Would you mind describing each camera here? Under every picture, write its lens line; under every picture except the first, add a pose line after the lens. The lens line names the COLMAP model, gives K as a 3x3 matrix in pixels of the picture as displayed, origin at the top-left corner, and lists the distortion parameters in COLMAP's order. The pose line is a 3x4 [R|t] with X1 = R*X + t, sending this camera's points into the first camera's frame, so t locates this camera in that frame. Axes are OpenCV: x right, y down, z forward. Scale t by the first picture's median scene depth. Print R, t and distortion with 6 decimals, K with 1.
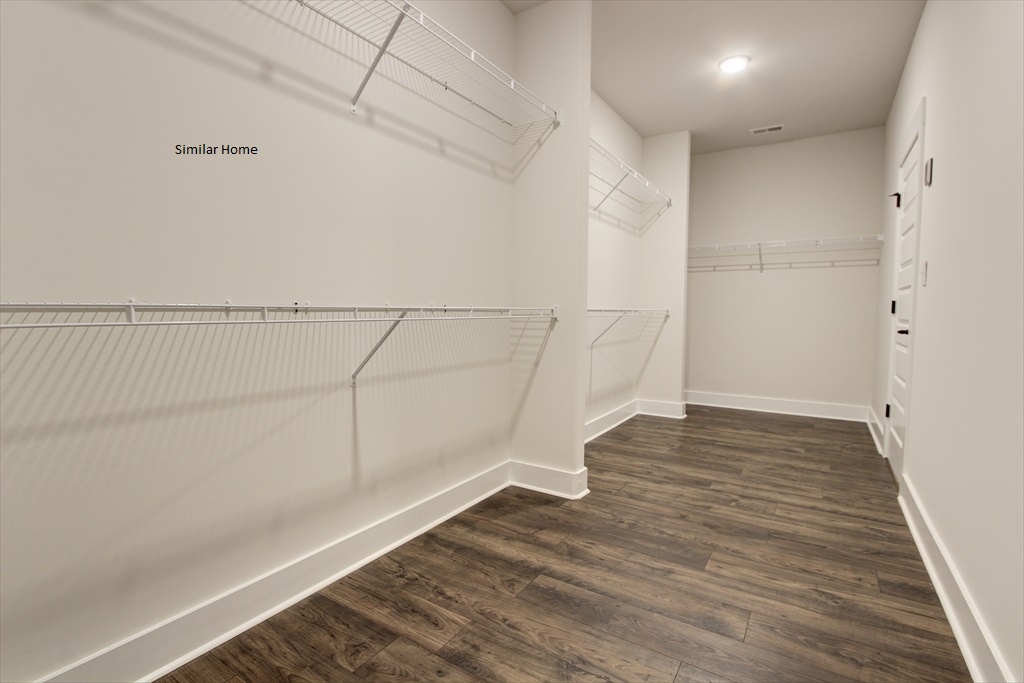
lens RADIAL K [[477.8, 0, 509.1], [0, 477.8, 334.7], [0, 0, 1]] dist [-0.027092, -0.000263]
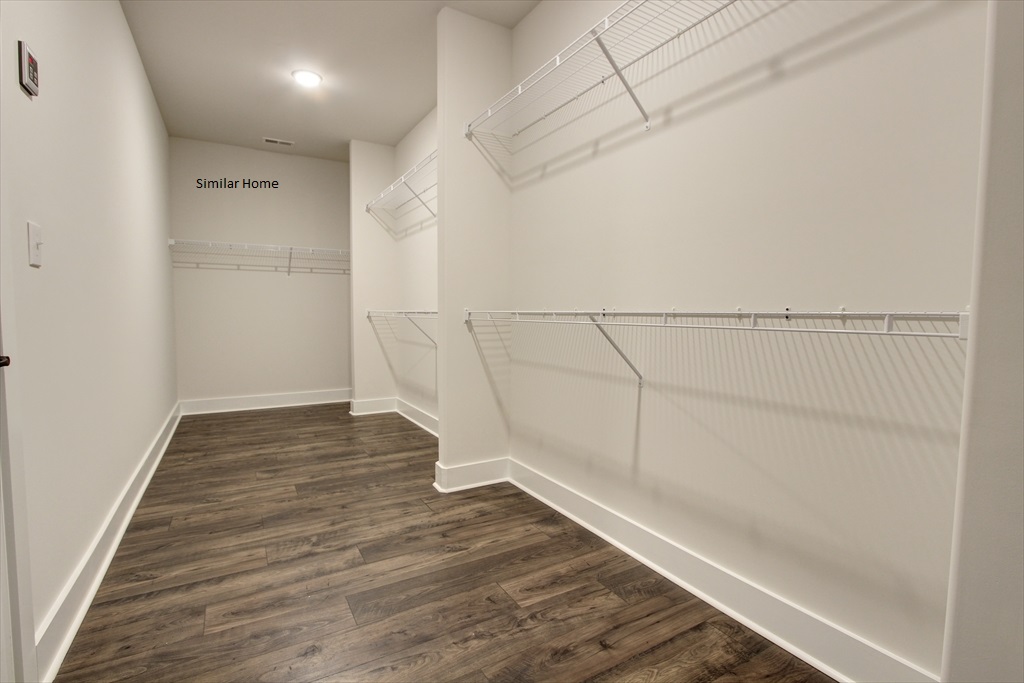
lens RADIAL K [[477.8, 0, 511.7], [0, 477.8, 349.9], [0, 0, 1]] dist [-0.027092, -0.000263]
pose [[-0.446200, 0.058815, -0.892998, 1.070526], [-0.056874, 0.993957, 0.093882, -0.080010], [0.893124, 0.092679, -0.440159, 1.685818]]
